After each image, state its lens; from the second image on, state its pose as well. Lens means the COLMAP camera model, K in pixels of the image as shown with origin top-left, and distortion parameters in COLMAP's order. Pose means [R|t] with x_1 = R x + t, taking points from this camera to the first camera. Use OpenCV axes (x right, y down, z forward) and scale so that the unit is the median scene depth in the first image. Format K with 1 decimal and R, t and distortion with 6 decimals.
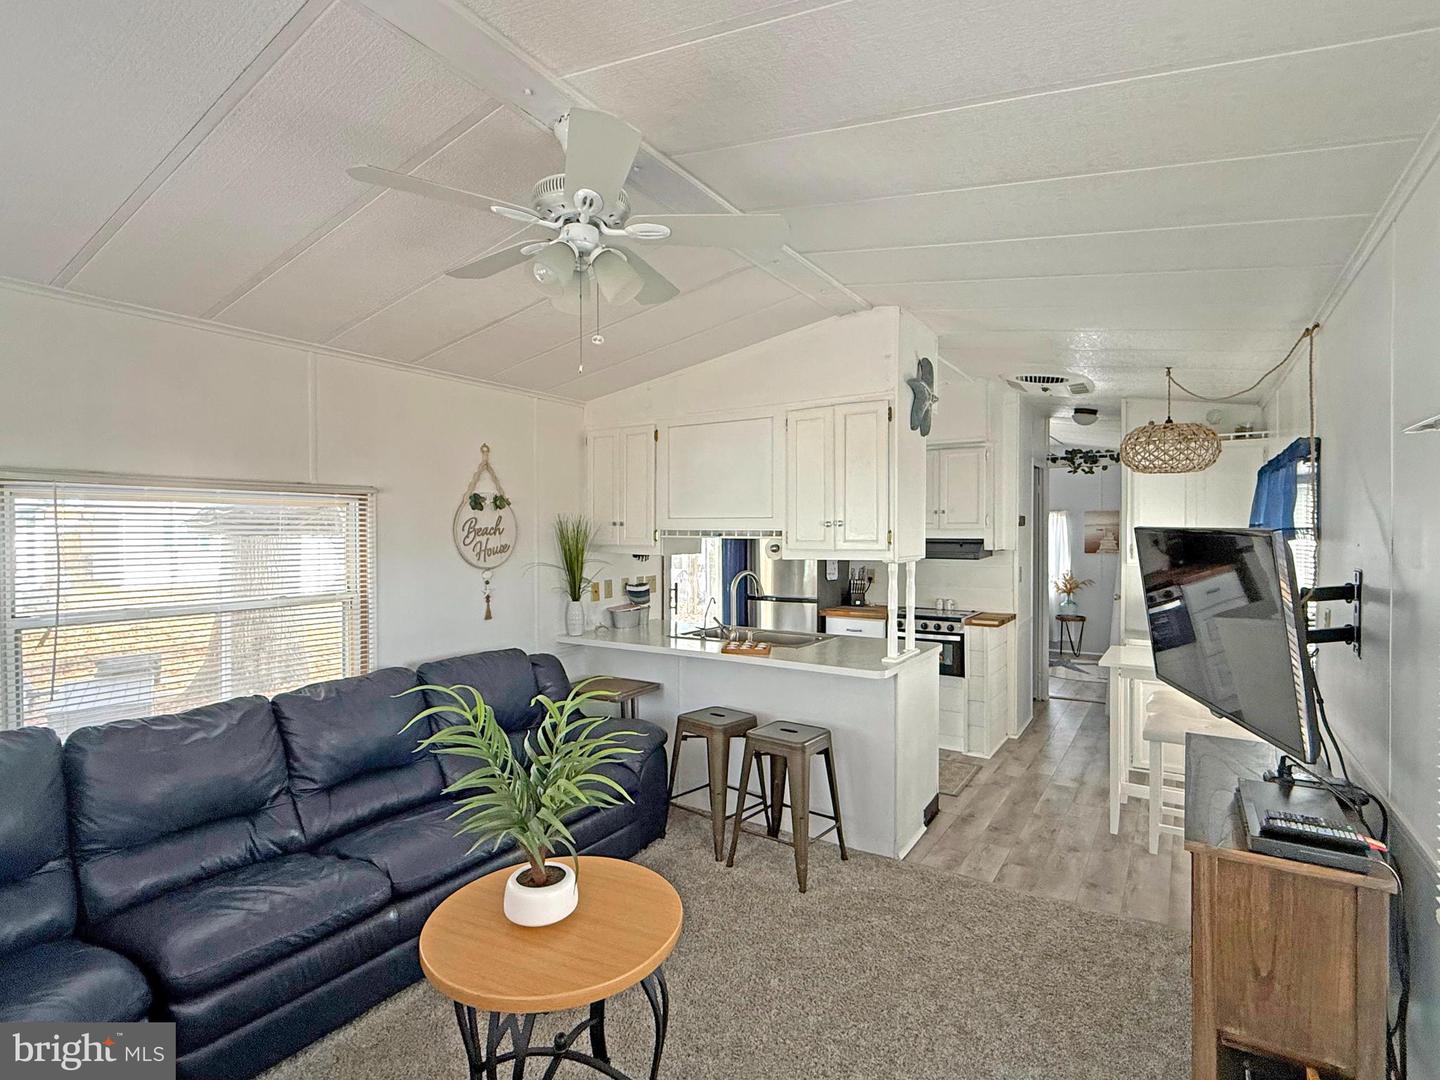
lens RADIAL K [[726.2, 0, 718.2], [0, 726.2, 537.7], [0, 0, 1]] dist [0.014662, -0.000681]
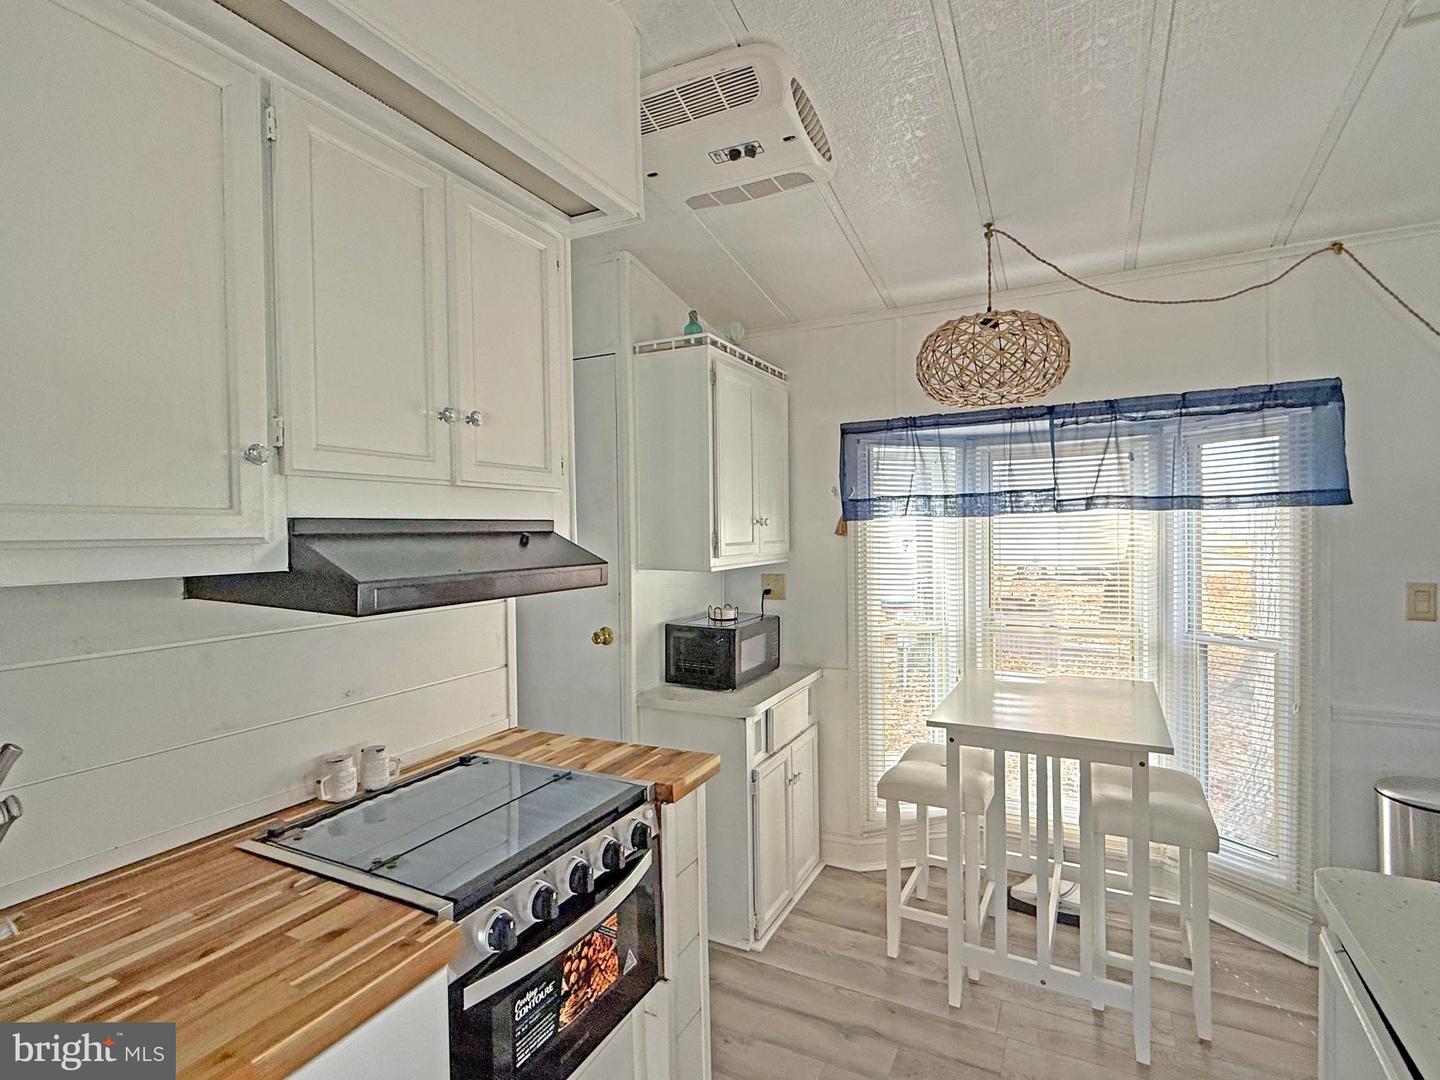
lens RADIAL K [[726.2, 0, 807.7], [0, 726.2, 527.9], [0, 0, 1]] dist [0.014662, -0.000681]
pose [[-0.096179, -0.005781, 0.995347, 0.032226], [0.022694, 0.999710, 0.007999, 0.005123], [-0.995105, 0.023358, -0.096020, 0.955531]]
